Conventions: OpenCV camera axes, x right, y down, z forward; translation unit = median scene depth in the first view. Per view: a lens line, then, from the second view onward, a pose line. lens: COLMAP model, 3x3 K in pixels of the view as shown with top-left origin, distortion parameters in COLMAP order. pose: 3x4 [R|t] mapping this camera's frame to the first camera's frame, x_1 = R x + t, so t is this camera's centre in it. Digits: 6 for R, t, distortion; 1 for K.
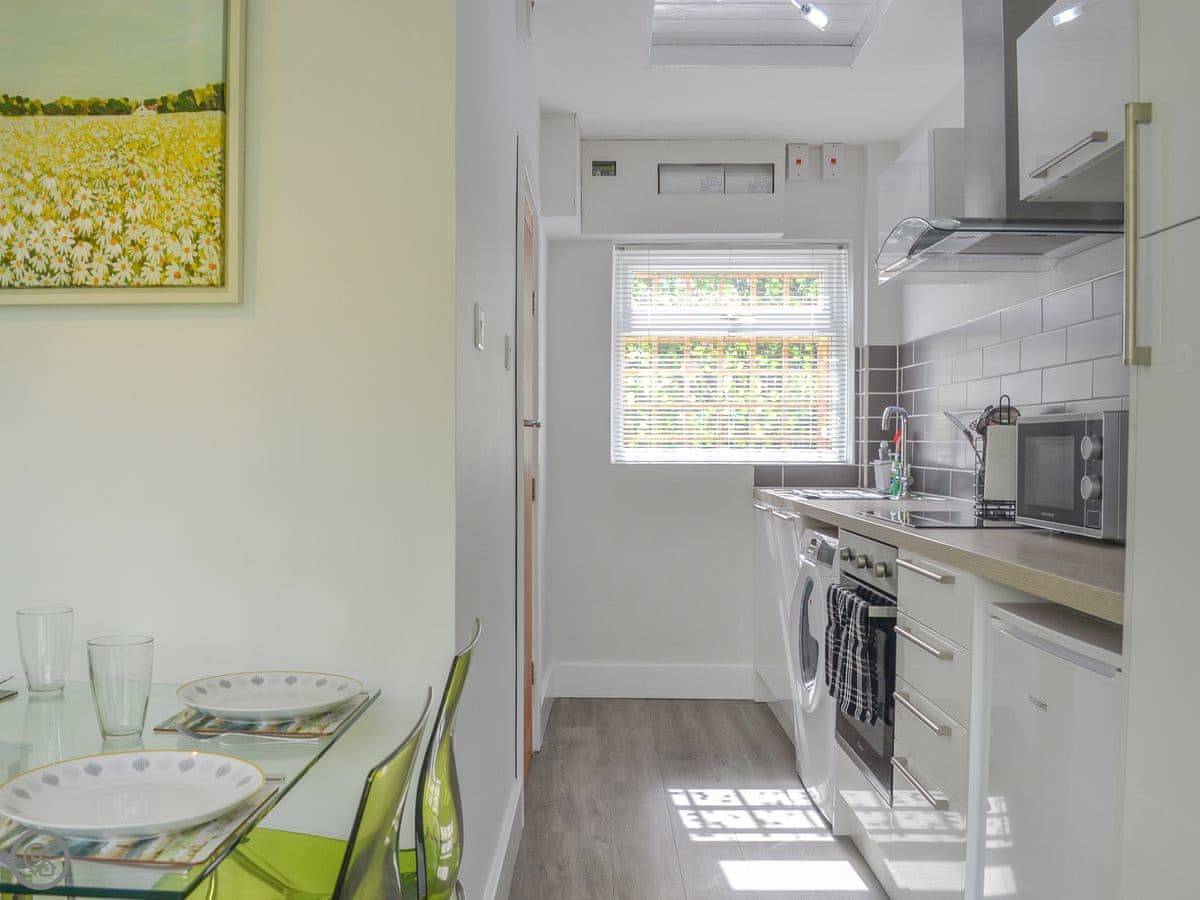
lens RADIAL K [[986.3, 0, 600.0], [0, 986.3, 450.0], [0, 0, 1]] dist [-0.037312, -0.002214]
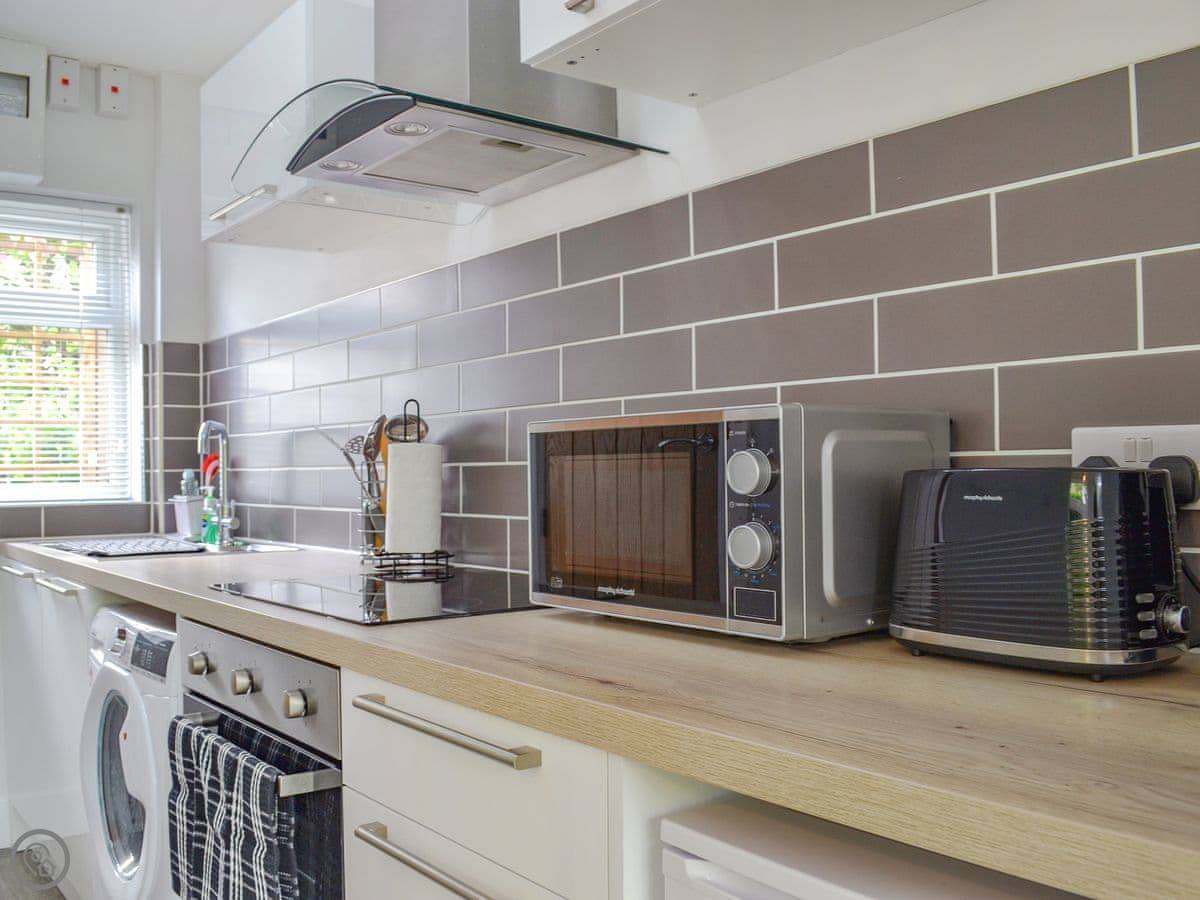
lens RADIAL K [[1176.0, 0, 600.0], [0, 1176.0, 450.0], [0, 0, 1]] dist [-0.083612, 0.012291]
pose [[0.799305, -0.008532, 0.600865, 0.016249], [0.023972, 0.999556, -0.017696, -0.001756], [-0.600447, 0.028548, 0.799155, 0.181325]]
